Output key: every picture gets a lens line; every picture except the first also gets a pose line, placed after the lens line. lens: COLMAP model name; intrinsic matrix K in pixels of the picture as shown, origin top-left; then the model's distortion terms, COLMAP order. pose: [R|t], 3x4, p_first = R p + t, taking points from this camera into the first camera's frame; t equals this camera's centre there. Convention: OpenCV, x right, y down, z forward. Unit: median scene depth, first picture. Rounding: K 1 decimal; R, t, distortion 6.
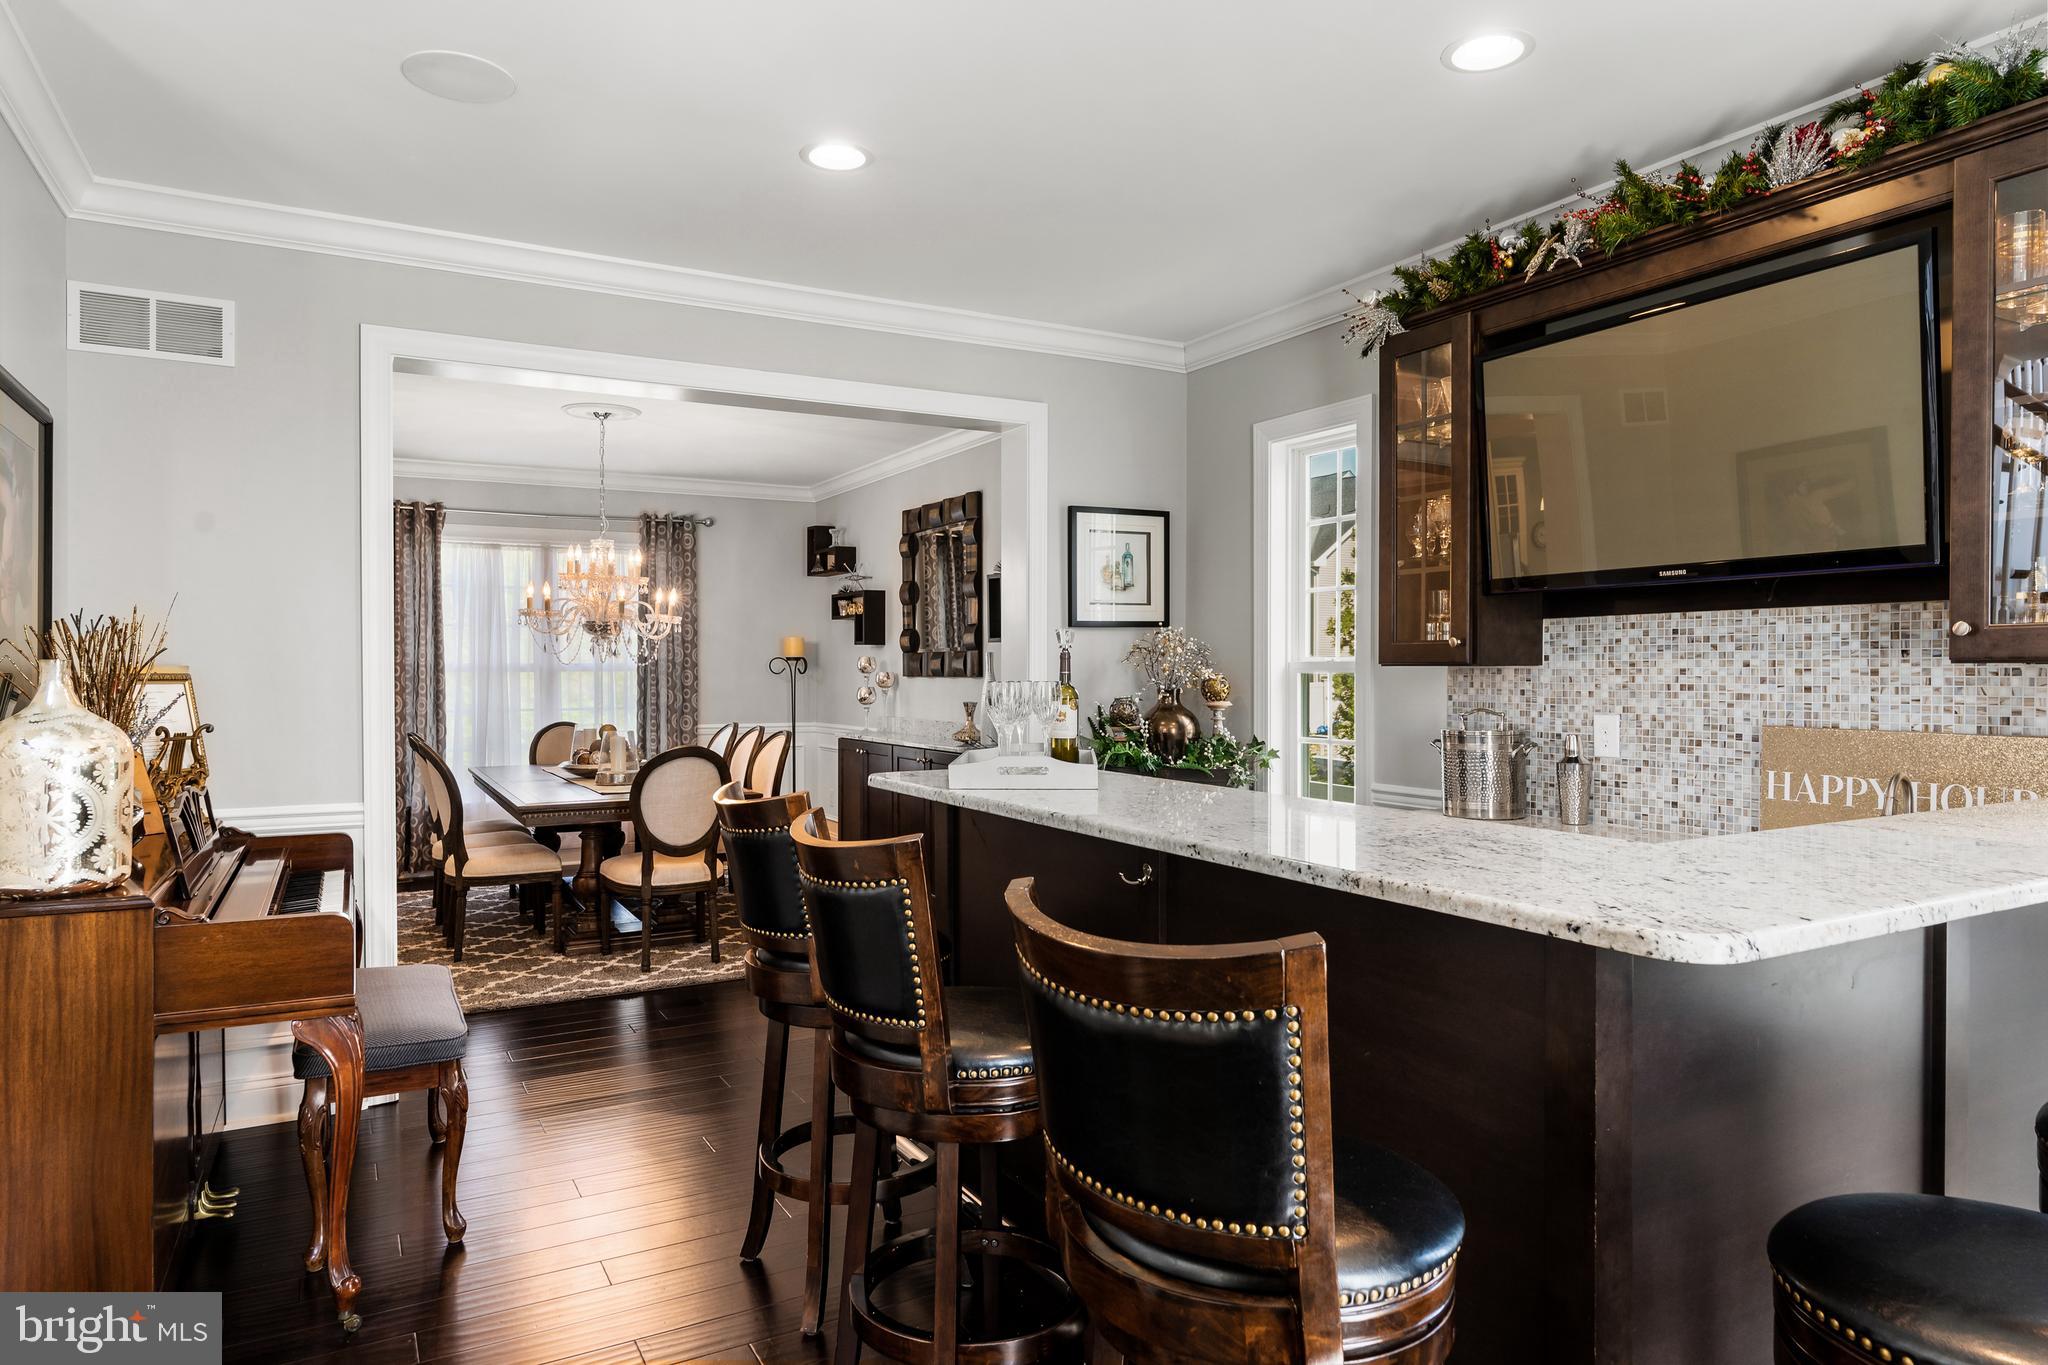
lens RADIAL K [[1229.4, 0, 1024.0], [0, 1229.4, 682.5], [0, 0, 1]] dist [-0.003520, -0.000204]
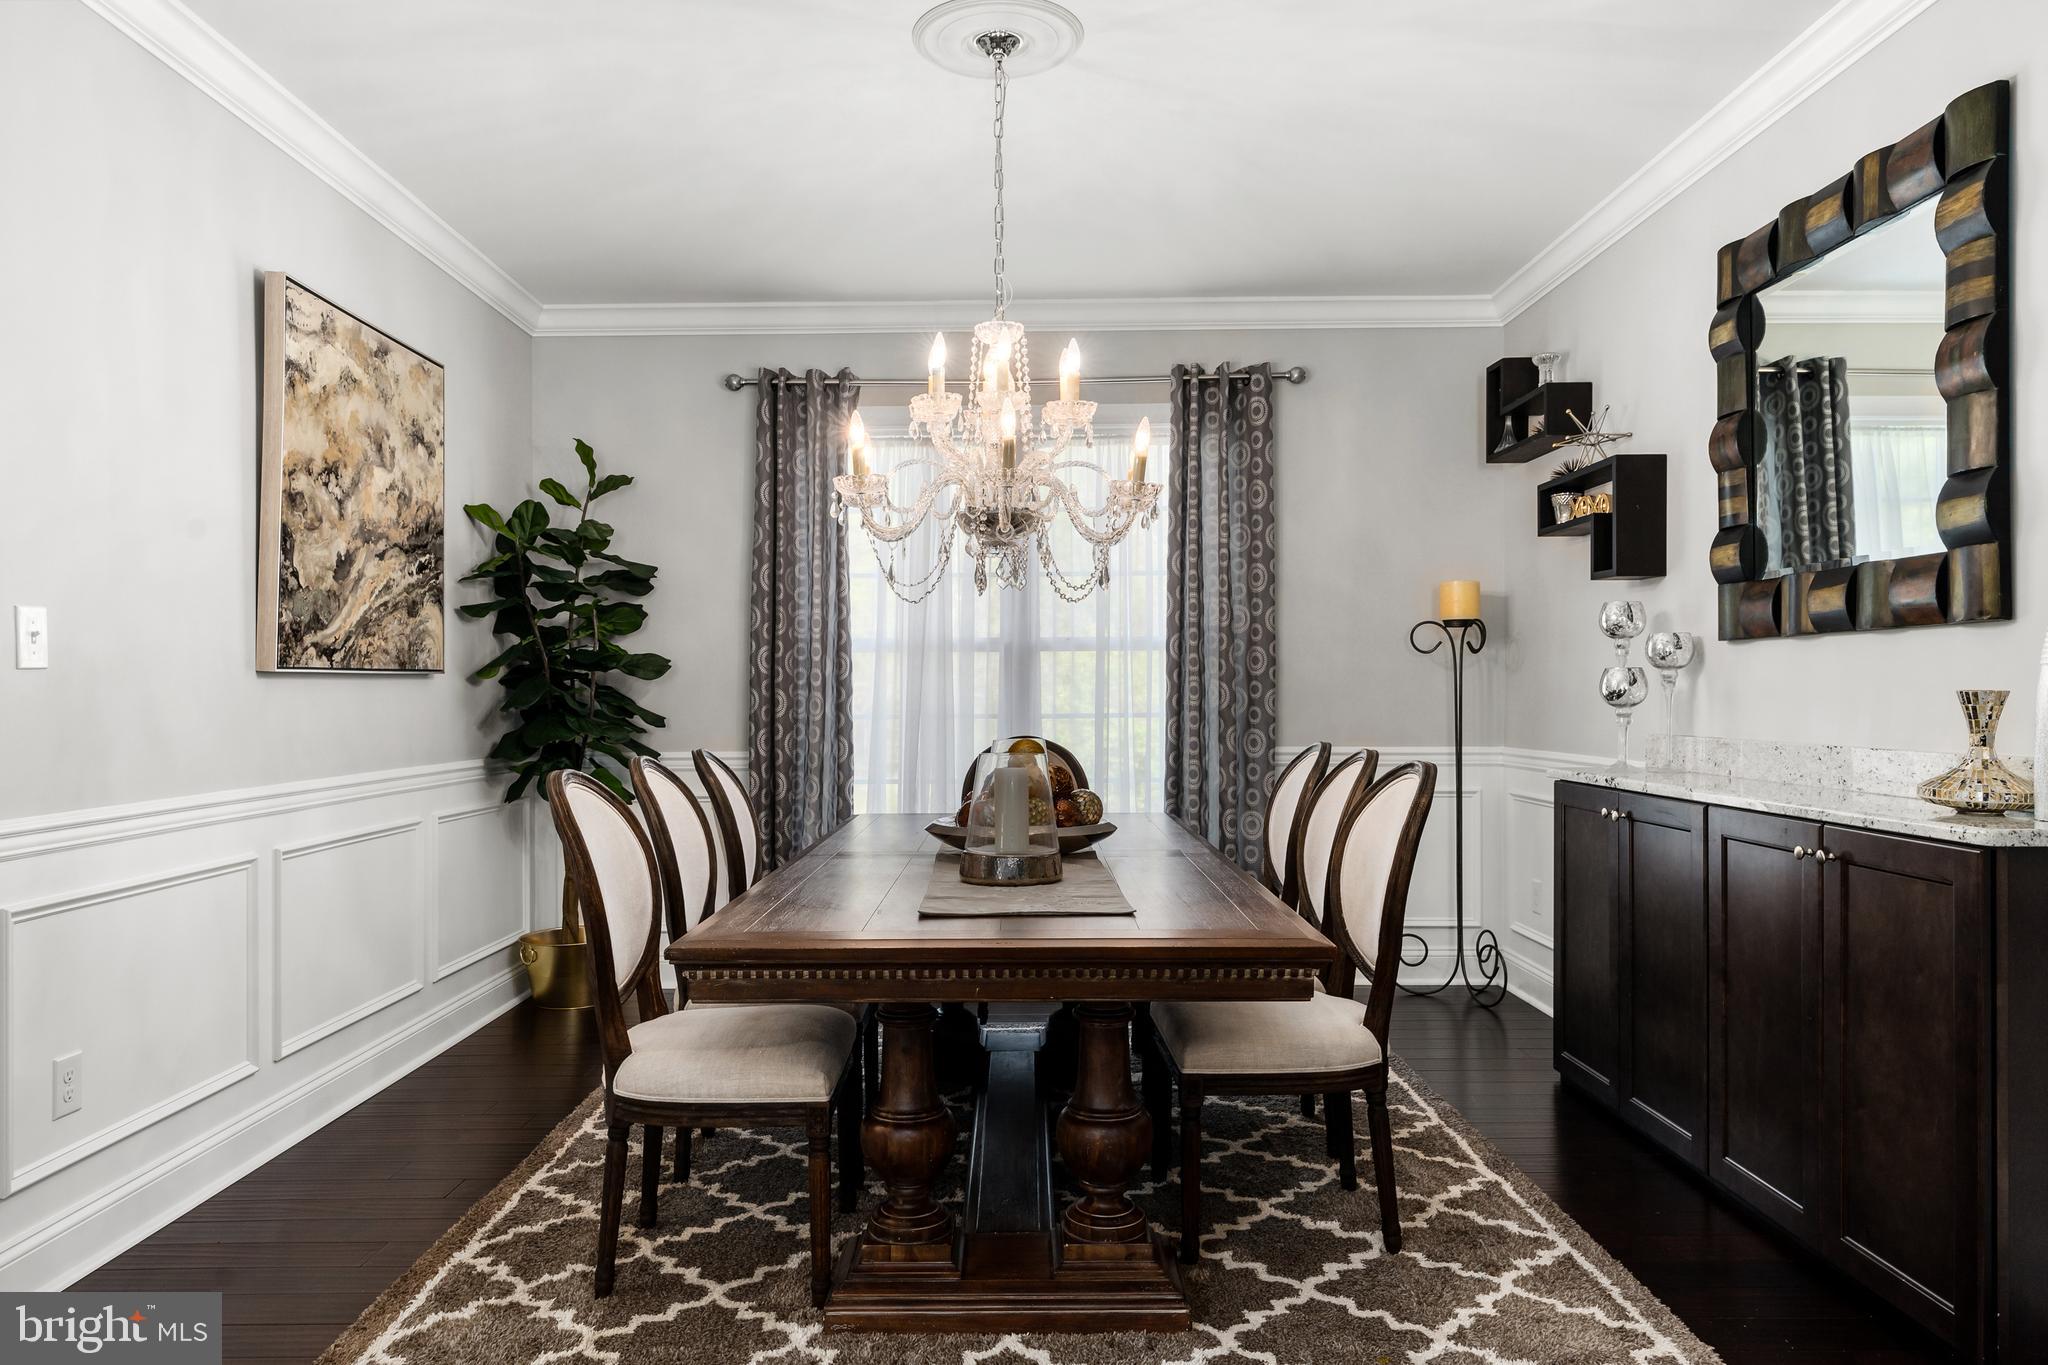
lens RADIAL K [[1357.5, 0, 1024.0], [0, 1357.5, 682.5], [0, 0, 1]] dist [0.043317, -0.000339]
pose [[0.873112, -0.005976, -0.487483, -0.073041], [-0.001939, 0.999874, -0.015730, 0.016449], [0.487516, 0.014679, 0.872991, 0.443967]]
